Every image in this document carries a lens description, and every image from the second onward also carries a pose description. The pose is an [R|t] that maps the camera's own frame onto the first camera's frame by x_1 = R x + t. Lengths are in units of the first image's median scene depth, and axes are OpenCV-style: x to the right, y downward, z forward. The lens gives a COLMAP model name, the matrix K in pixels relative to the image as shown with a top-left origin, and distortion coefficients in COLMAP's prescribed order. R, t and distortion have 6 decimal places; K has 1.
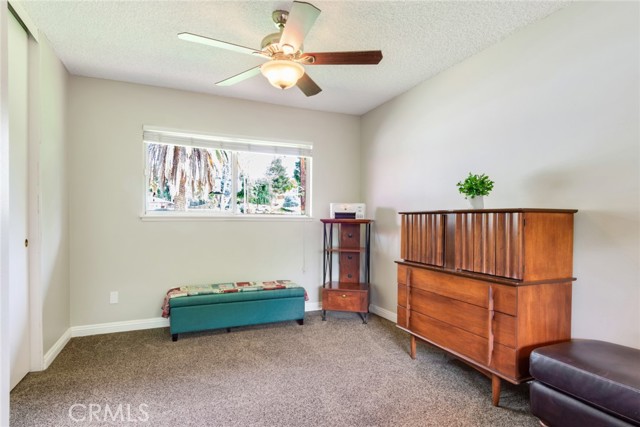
lens RADIAL K [[348.1, 0, 311.5], [0, 348.1, 227.0], [0, 0, 1]] dist [0.011146, -0.003509]
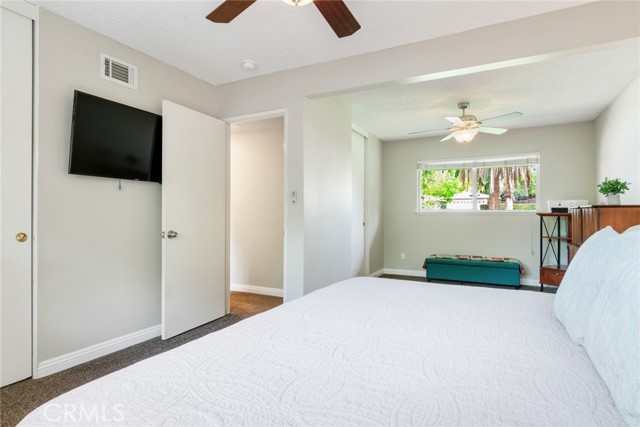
lens RADIAL K [[348.1, 0, 320.3], [0, 348.1, 214.8], [0, 0, 1]] dist [0.011146, -0.003509]
pose [[0.632166, -0.003352, -0.774826, 0.550669], [-0.012803, 0.999809, -0.014771, 0.014362], [0.774727, 0.019258, 0.632002, -0.476517]]
